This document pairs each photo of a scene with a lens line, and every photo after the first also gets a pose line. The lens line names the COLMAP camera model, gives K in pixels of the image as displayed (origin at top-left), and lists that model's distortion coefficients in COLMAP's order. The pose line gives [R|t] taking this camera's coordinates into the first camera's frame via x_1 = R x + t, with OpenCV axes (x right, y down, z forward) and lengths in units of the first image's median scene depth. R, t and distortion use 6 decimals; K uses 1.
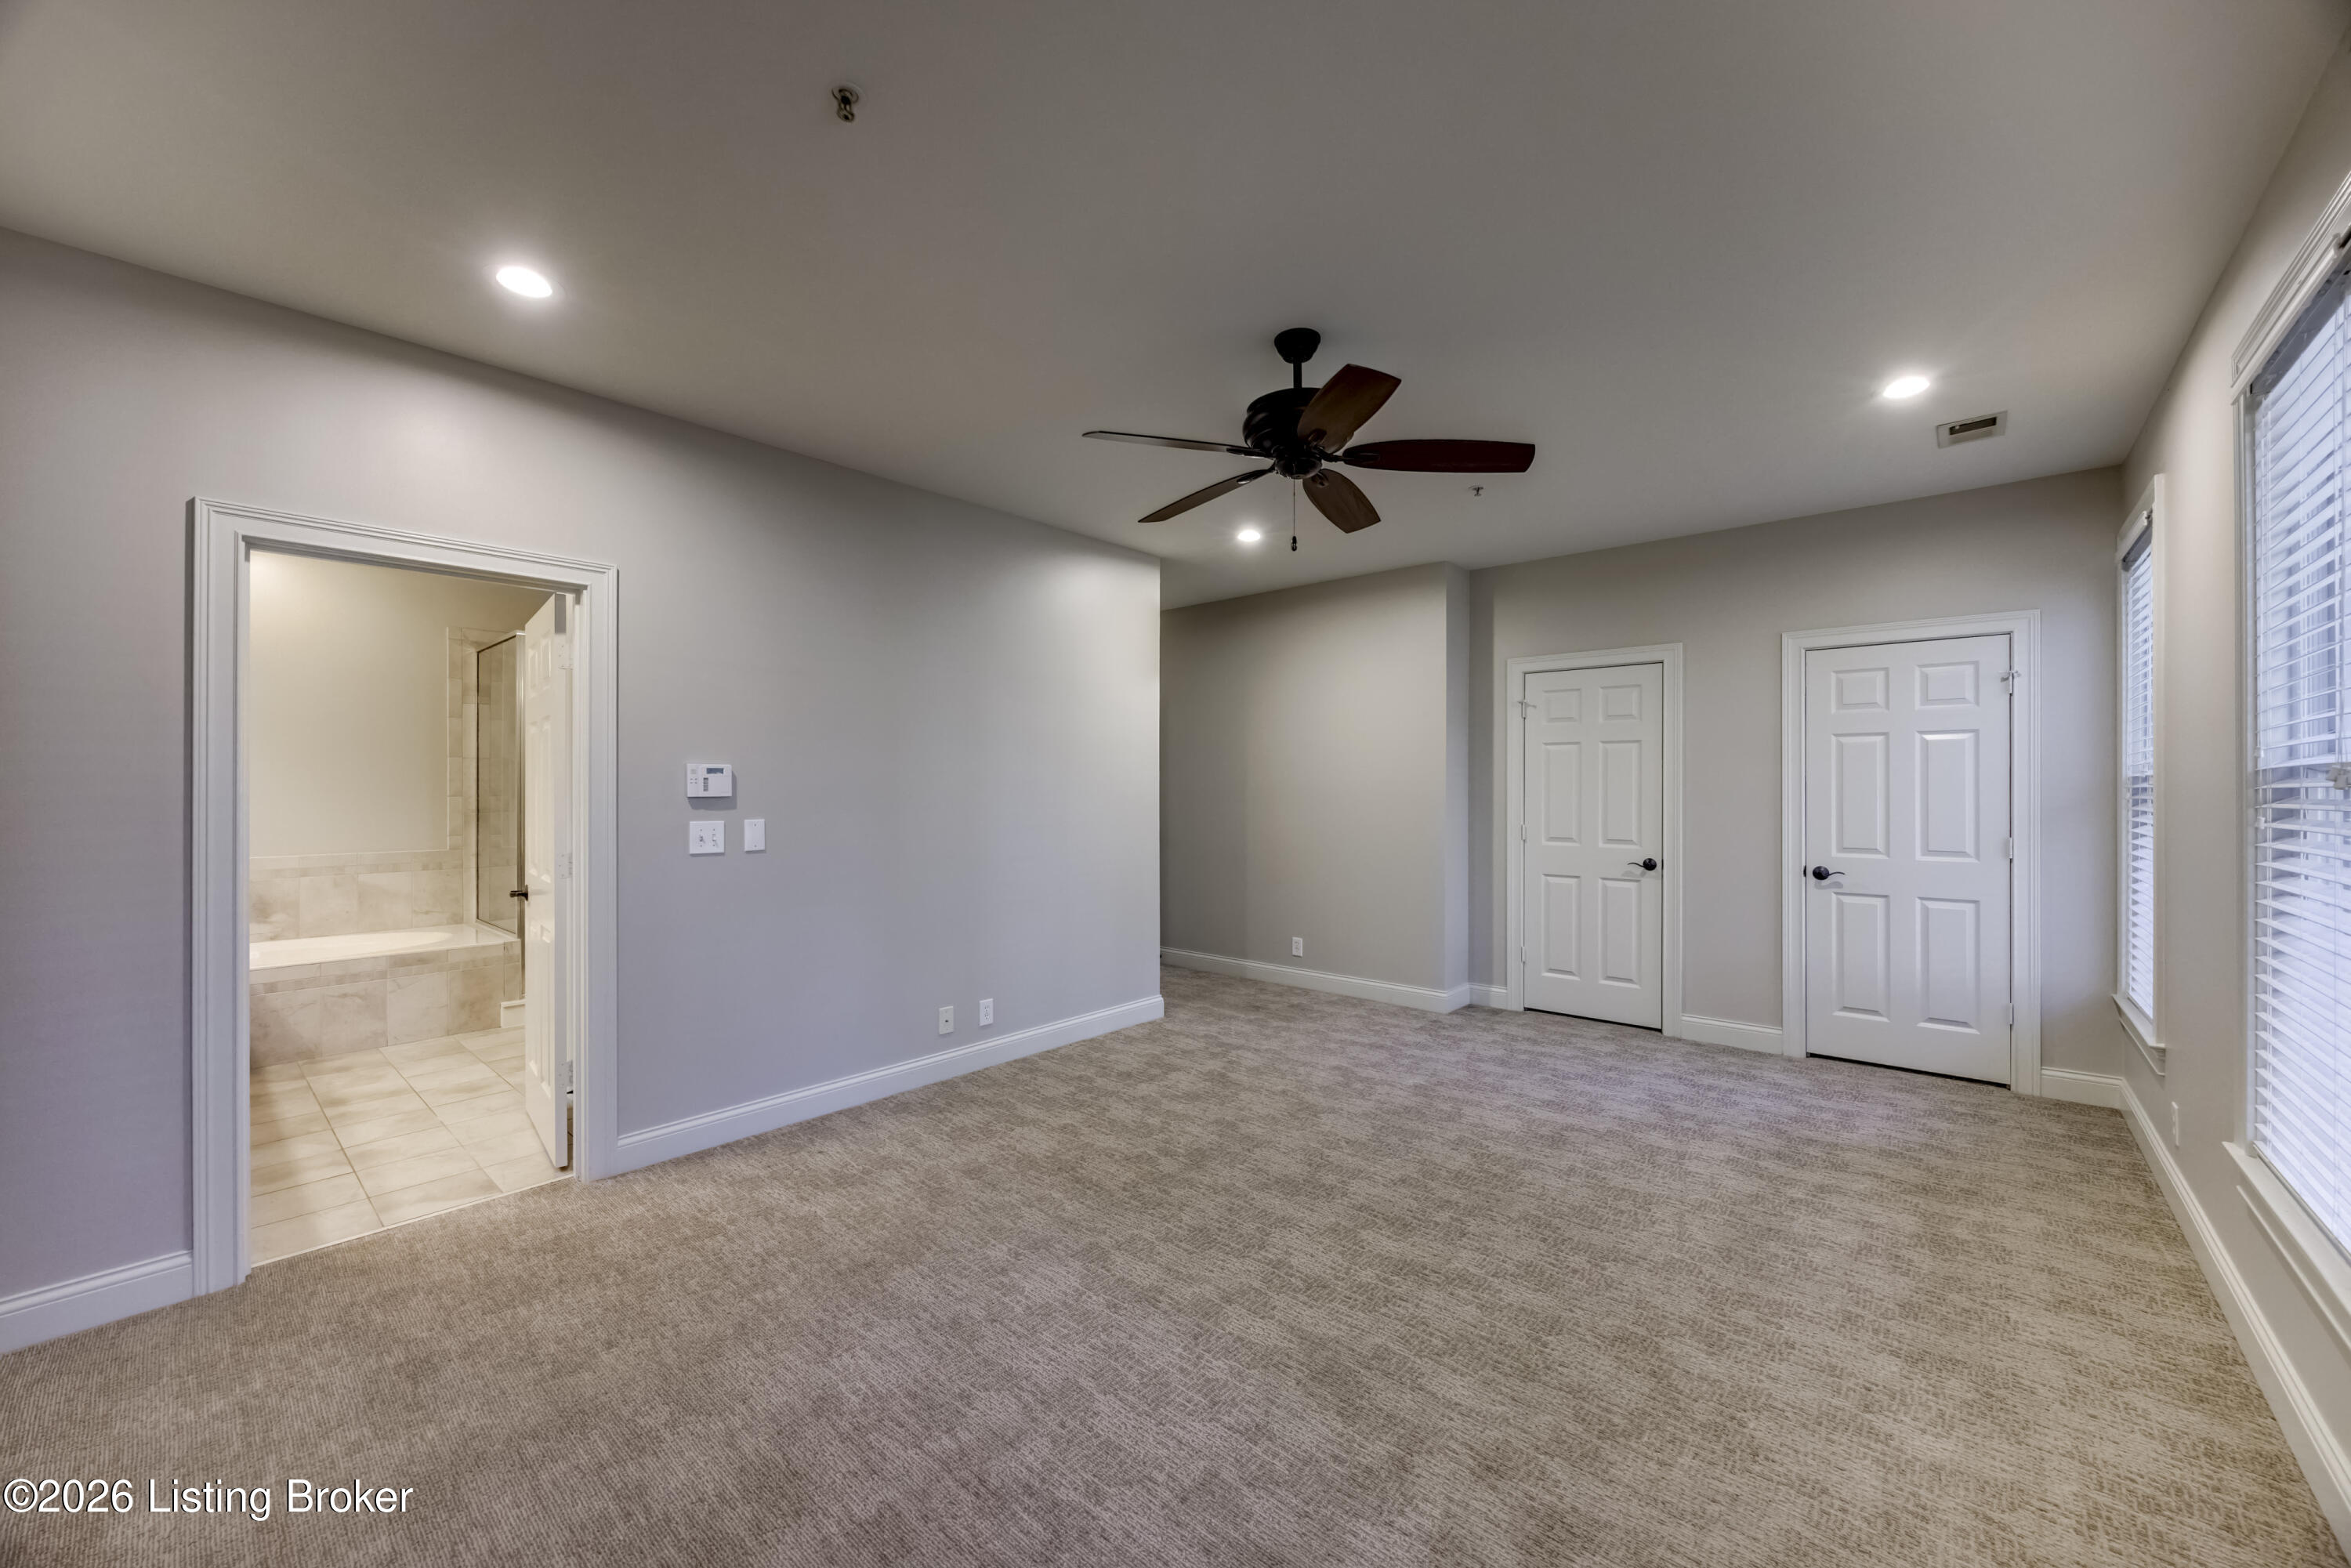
lens RADIAL K [[895.2, 0, 1174.0], [0, 895.2, 782.8], [0, 0, 1]] dist [-0.004216, -0.000822]
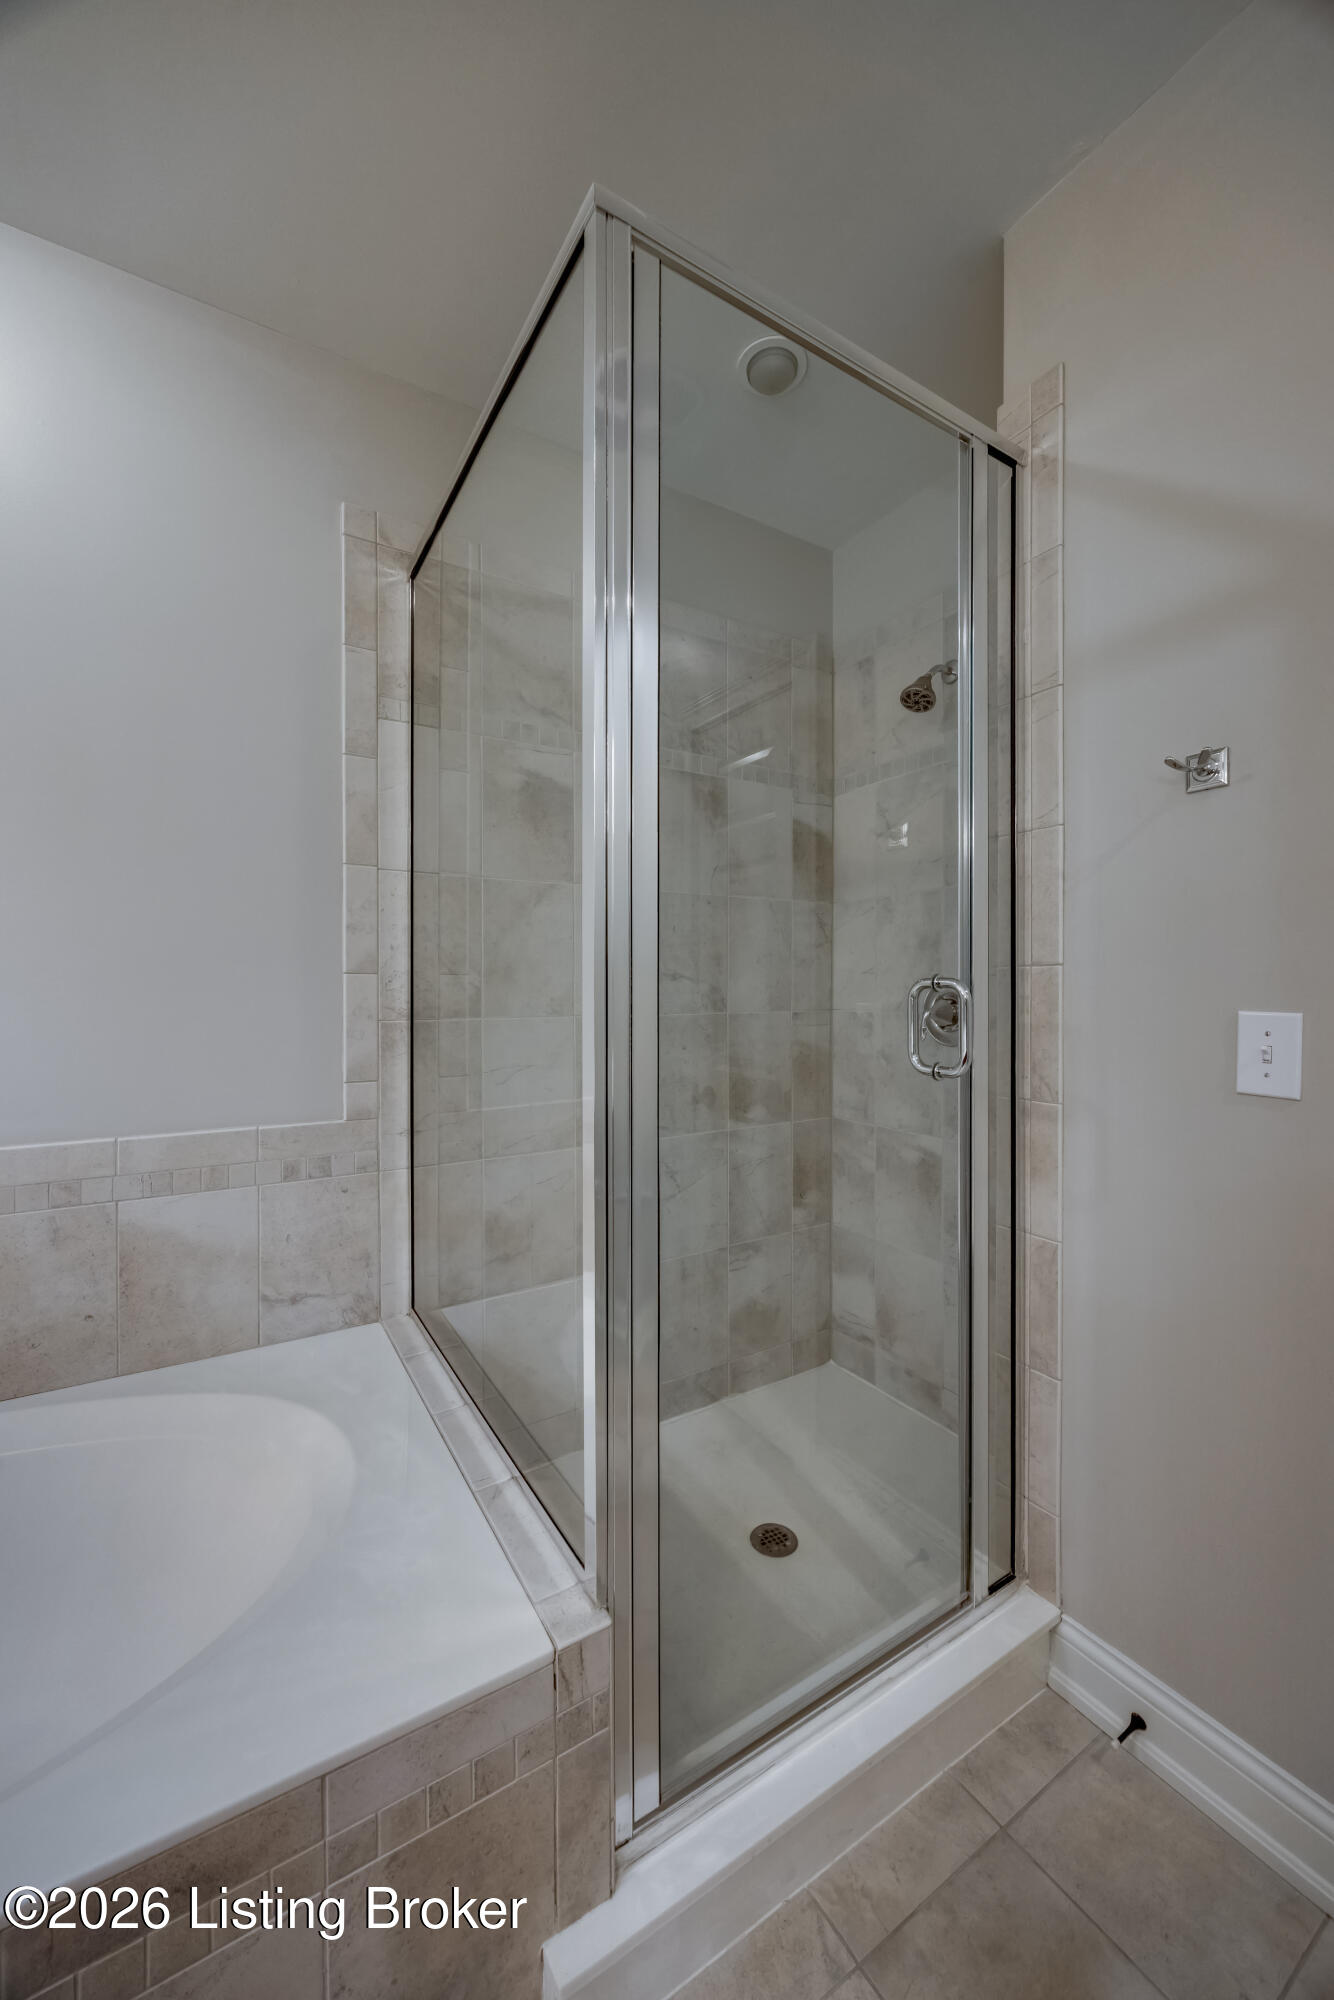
lens RADIAL K [[761.6, 0, 647.5], [0, 761.6, 986.8], [0, 0, 1]] dist [-0.004216, -0.000822]
pose [[0.947868, 0.003248, -0.318646, -0.802383], [-0.000736, 0.999968, 0.008002, 0.024313], [0.318661, -0.007351, 0.947840, 1.000603]]
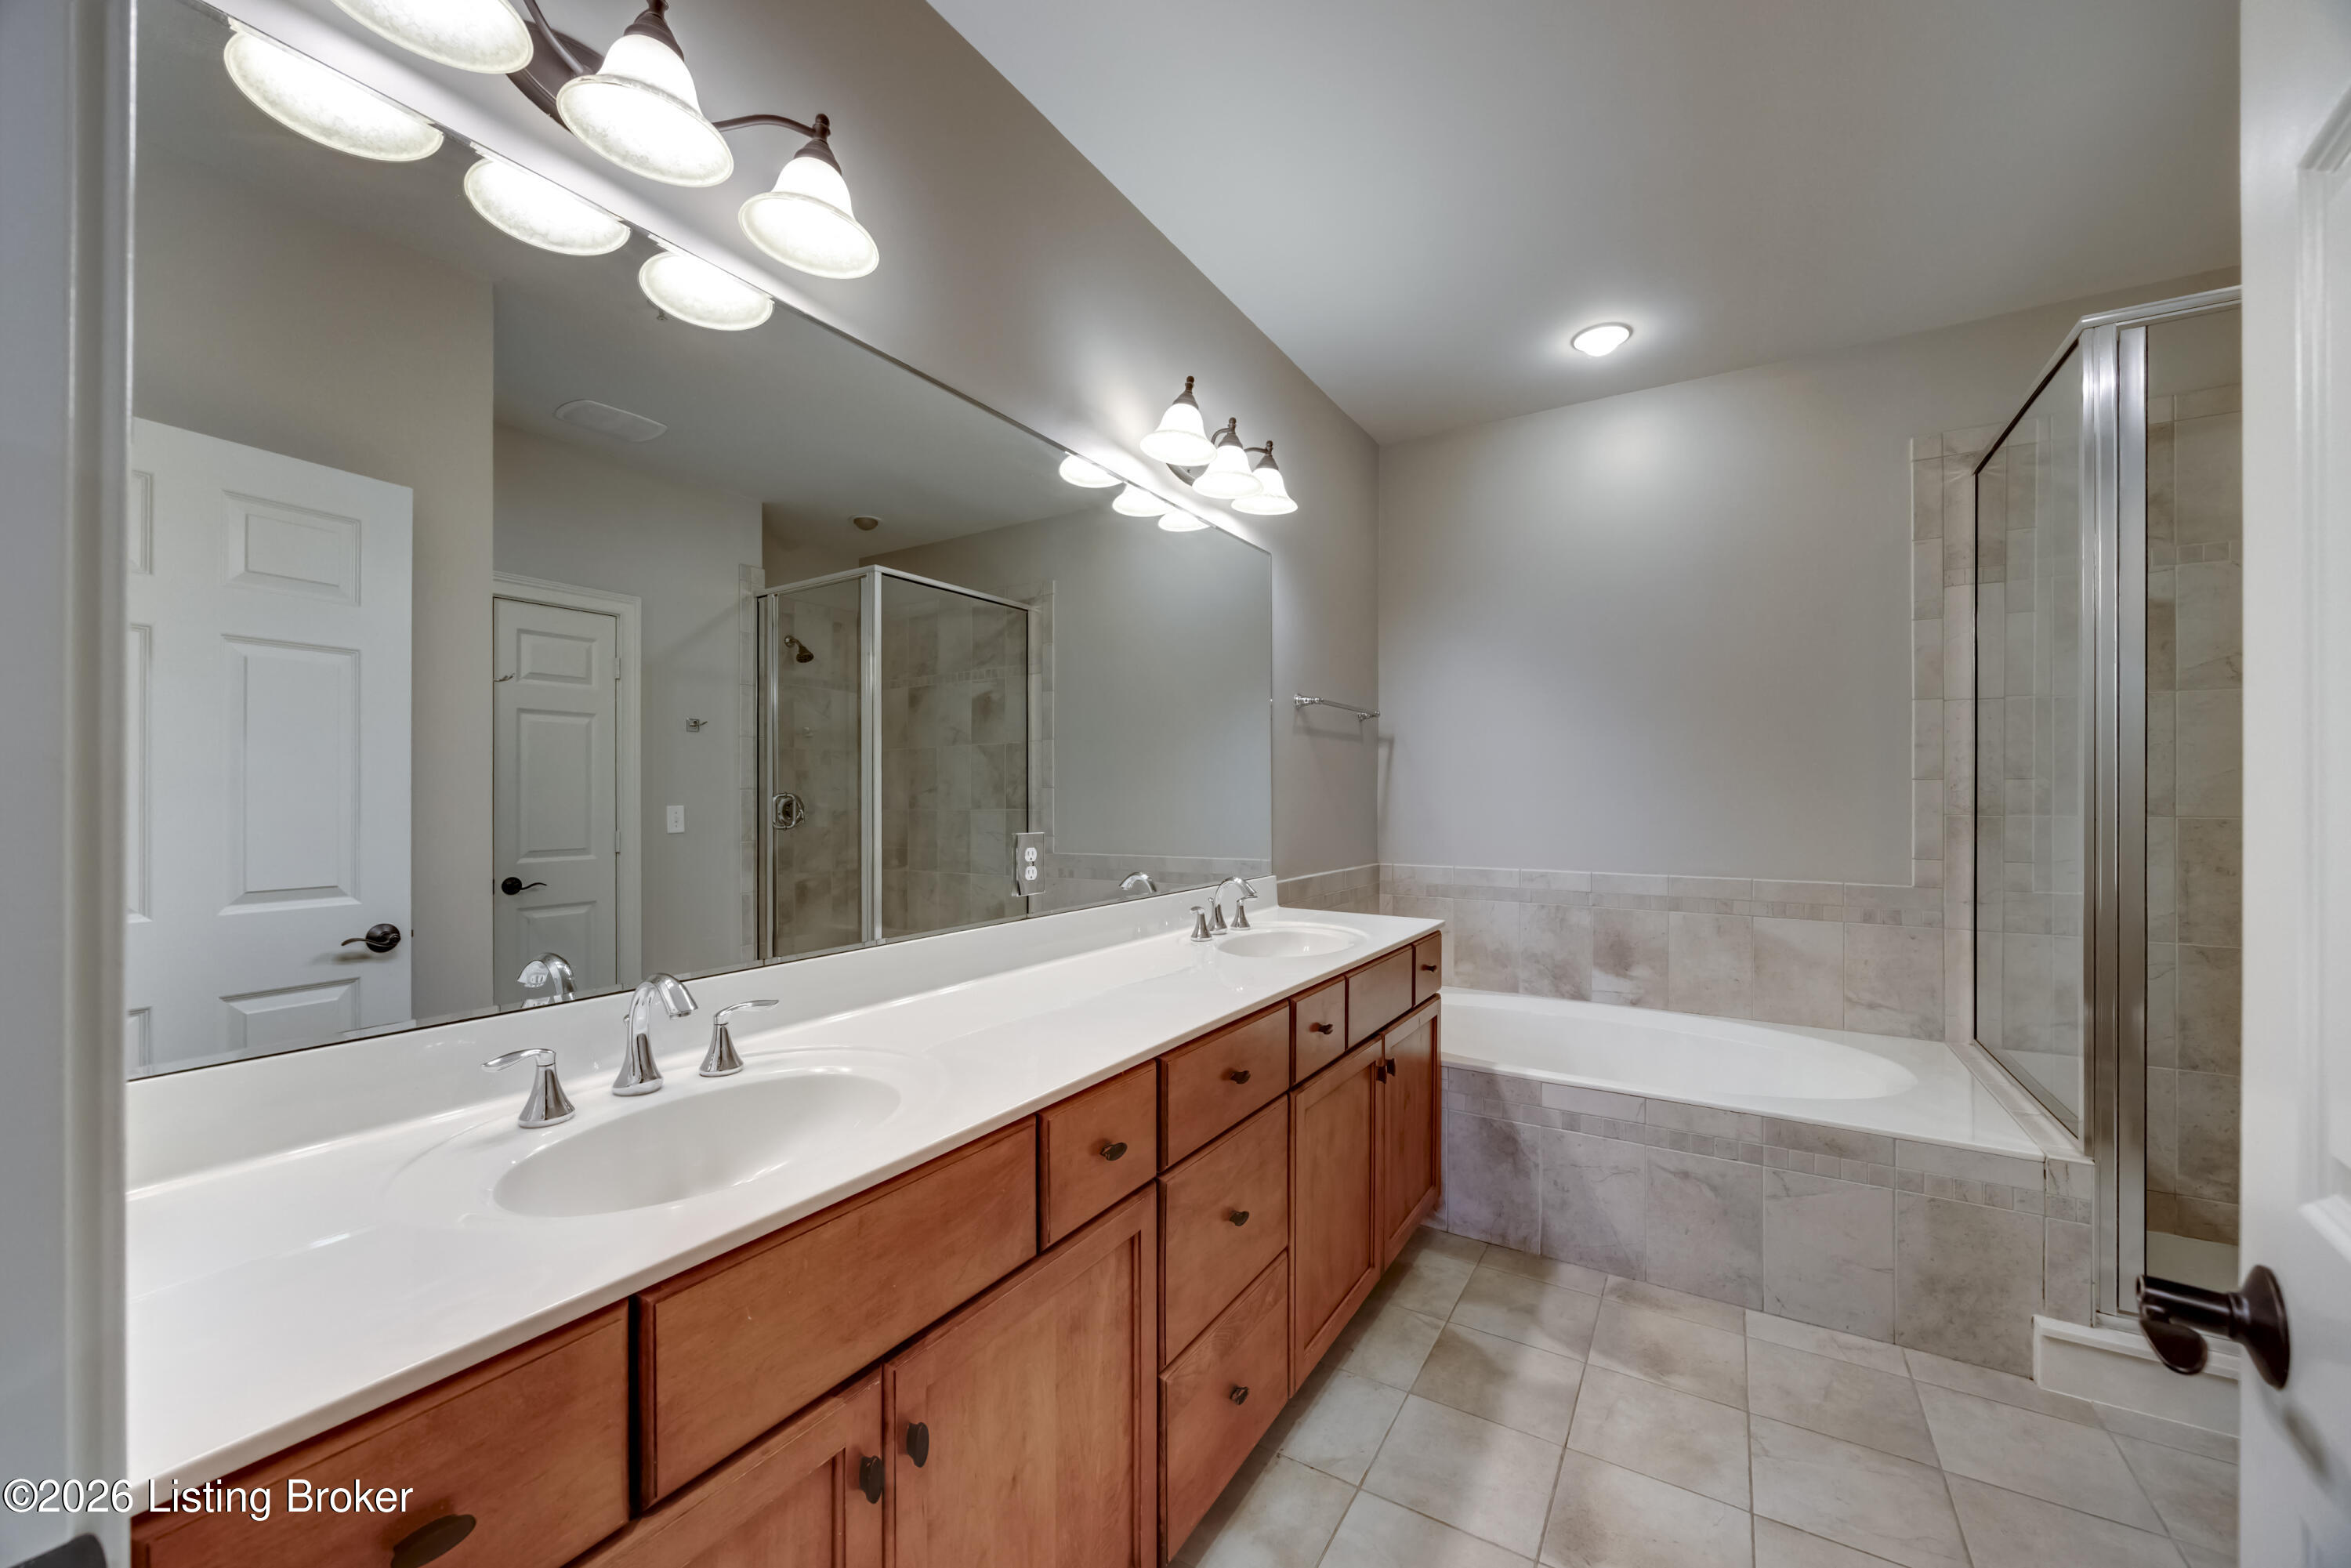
lens RADIAL K [[895.2, 0, 1184.2], [0, 895.2, 798.4], [0, 0, 1]] dist [-0.004216, -0.000822]
pose [[0.173474, 0.006845, -0.984815, -0.528396], [0.005498, 0.999954, 0.007919, 0.026513], [0.984823, -0.006788, 0.173429, 0.688366]]
